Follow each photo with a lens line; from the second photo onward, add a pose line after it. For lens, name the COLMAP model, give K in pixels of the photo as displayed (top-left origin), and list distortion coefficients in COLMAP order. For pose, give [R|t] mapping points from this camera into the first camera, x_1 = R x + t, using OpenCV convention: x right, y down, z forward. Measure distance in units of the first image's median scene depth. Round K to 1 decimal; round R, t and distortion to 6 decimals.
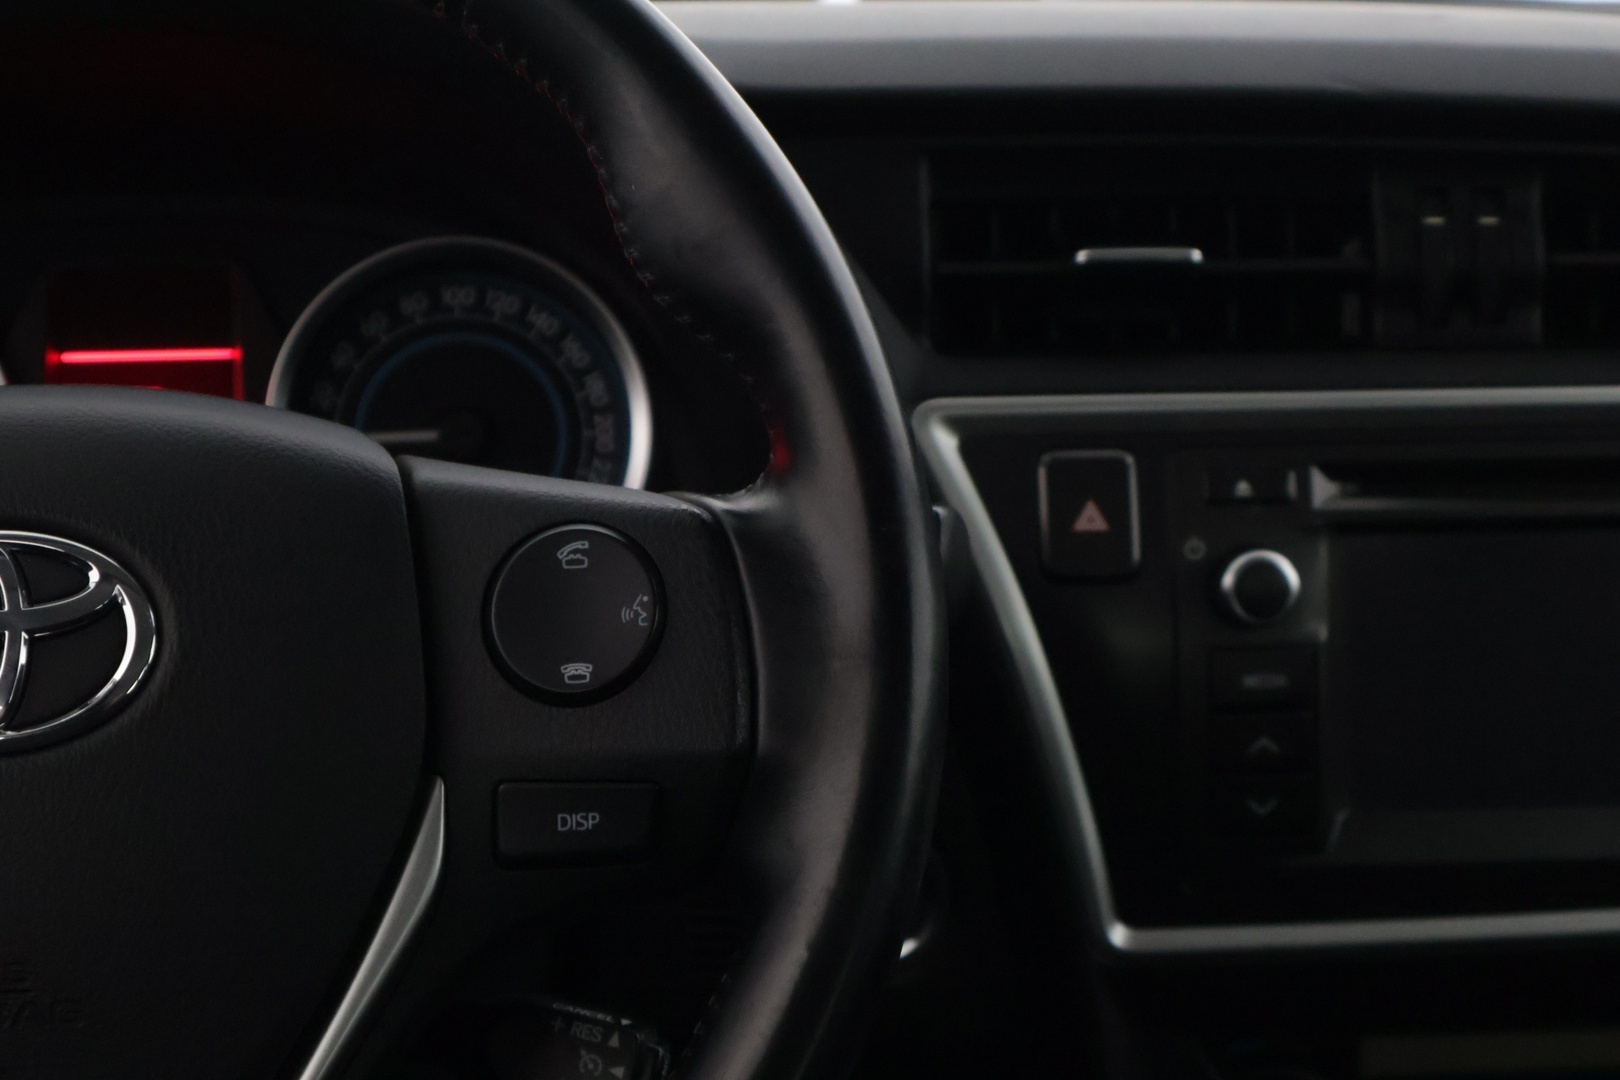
lens RADIAL K [[3245.5, 0, 815.9], [0, 3245.5, 526.6], [0, 0, 1]] dist [0.039790, 0.000000]
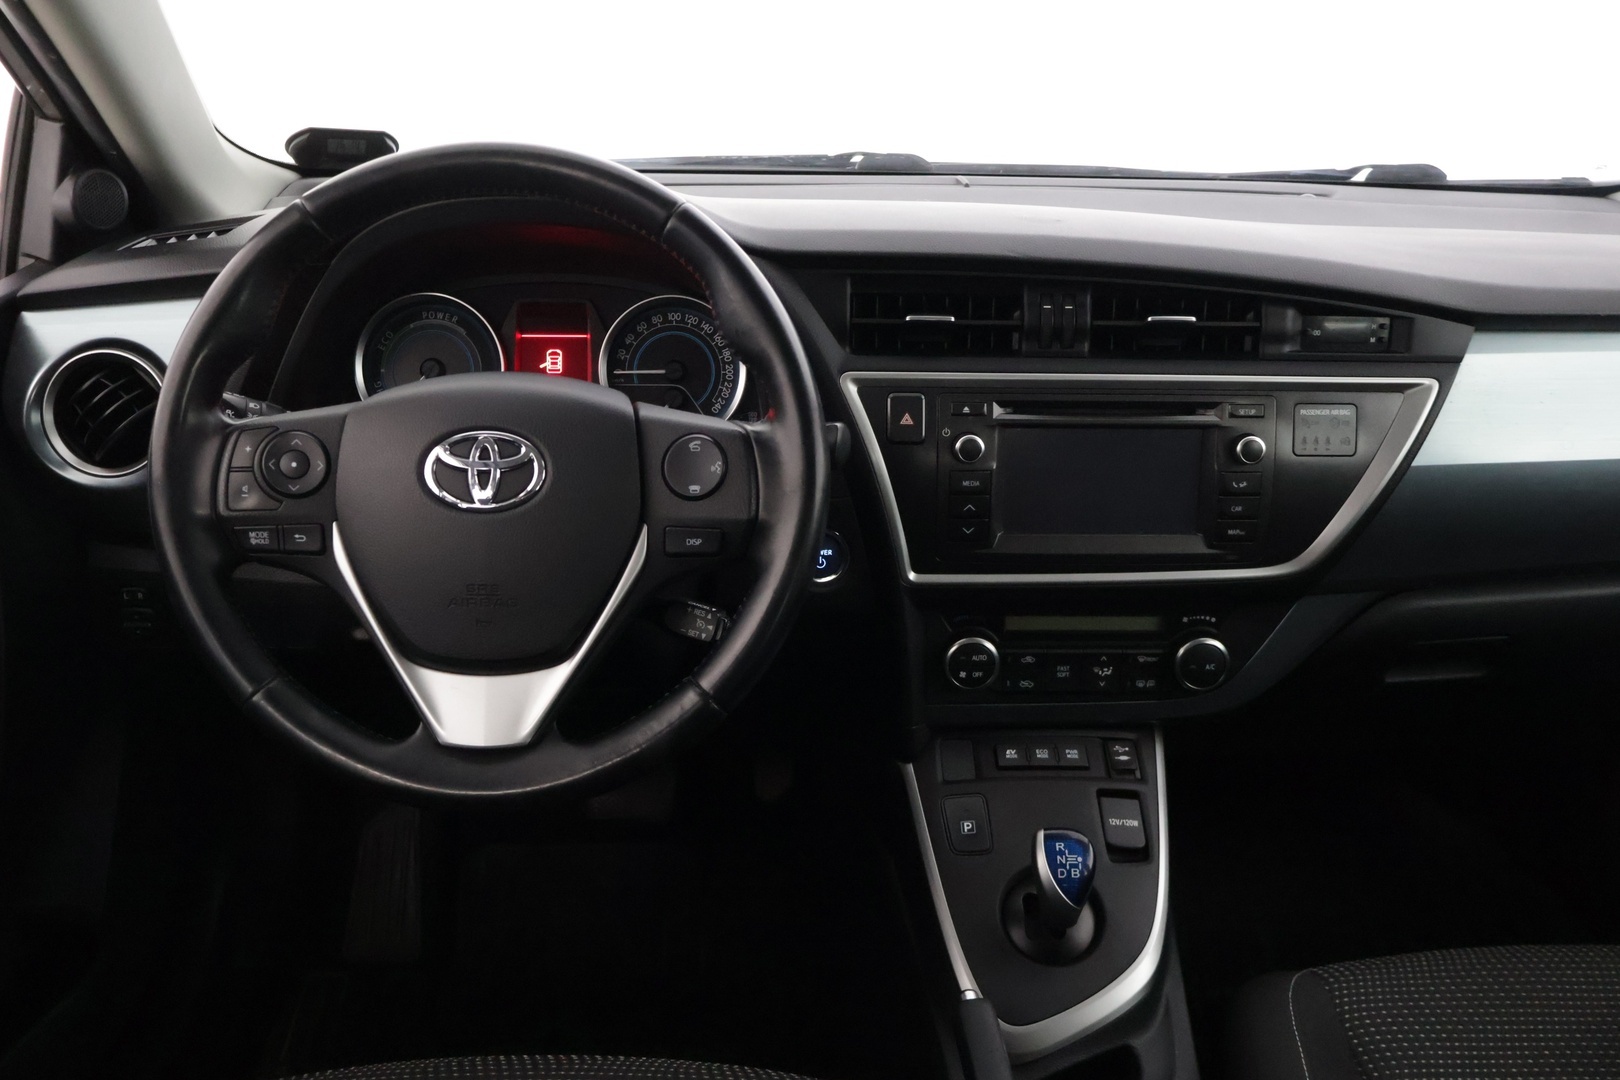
lens RADIAL K [[1453.8, 0, 797.4], [0, 1453.8, 533.3], [0, 0, 1]] dist [0.010858, -0.005138]
pose [[0.997664, 0.040022, -0.055354, 0.064670], [-0.032036, 0.989872, 0.138302, -0.070714], [0.060328, -0.136206, 0.988842, -0.176773]]
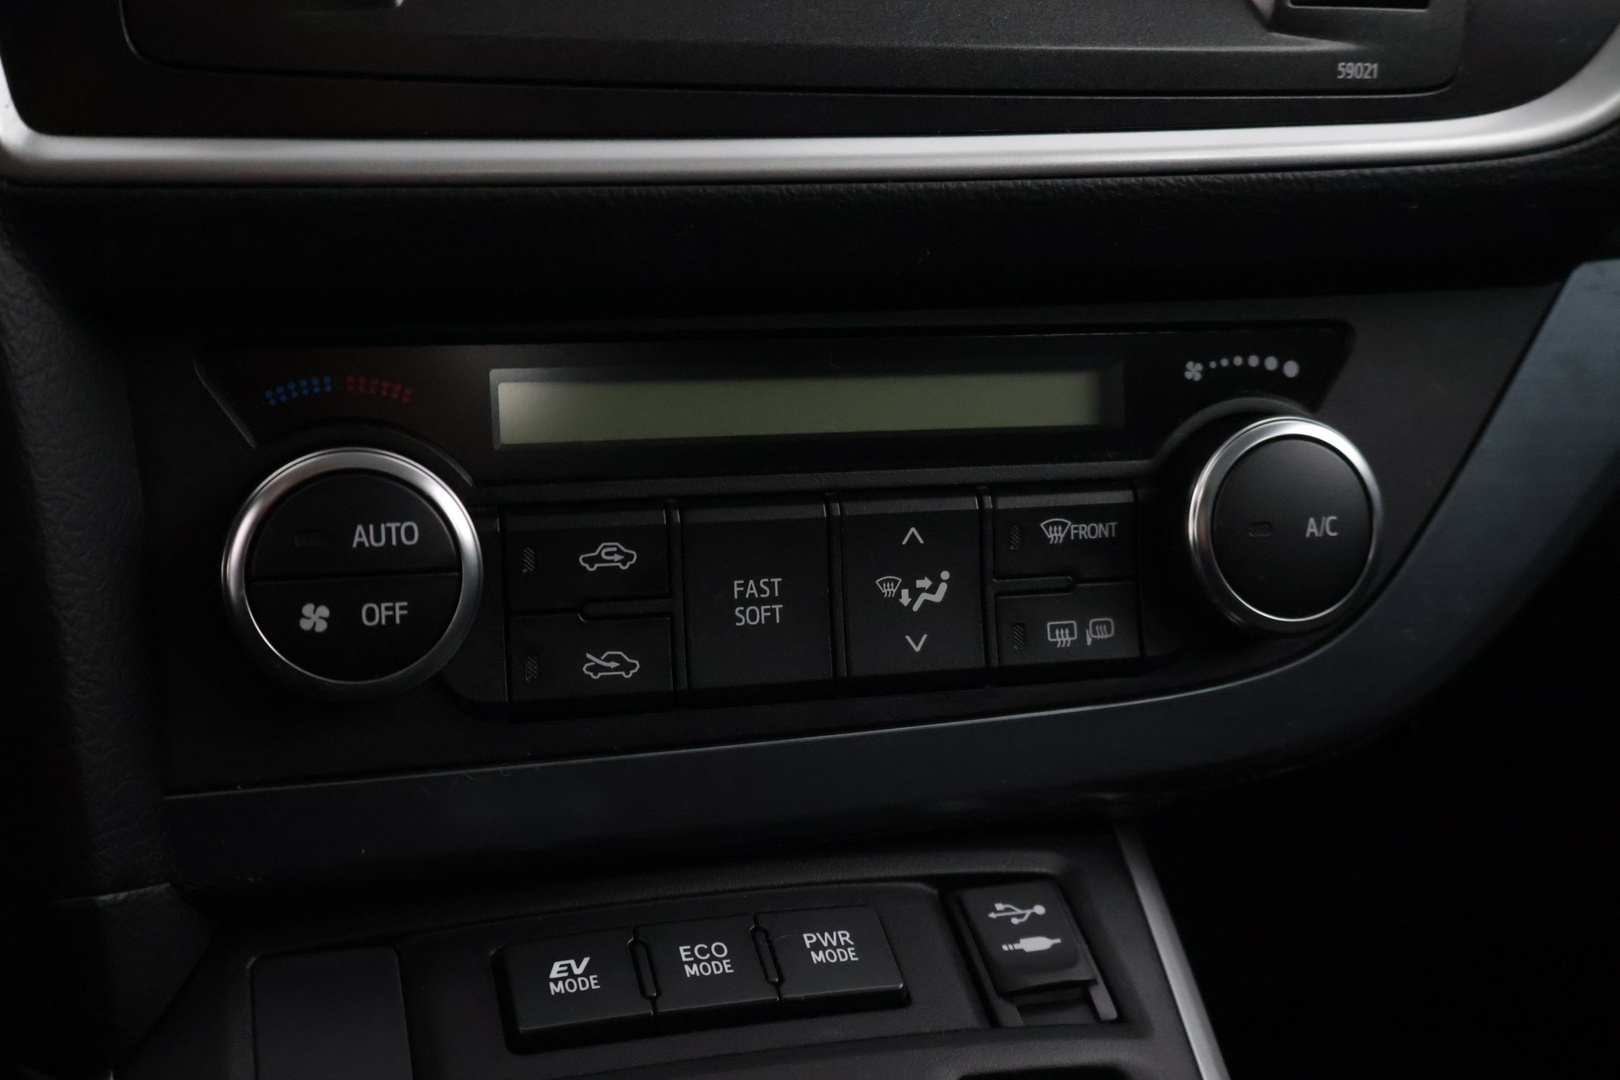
lens RADIAL K [[2005.1, 0, 811.7], [0, 2005.1, 534.1], [0, 0, 1]] dist [-0.000139, 0.000000]
pose [[0.981175, -0.032626, 0.190344, 0.160456], [0.043052, 0.997776, -0.050897, 0.218818], [-0.188260, 0.058134, 0.980397, 0.644956]]
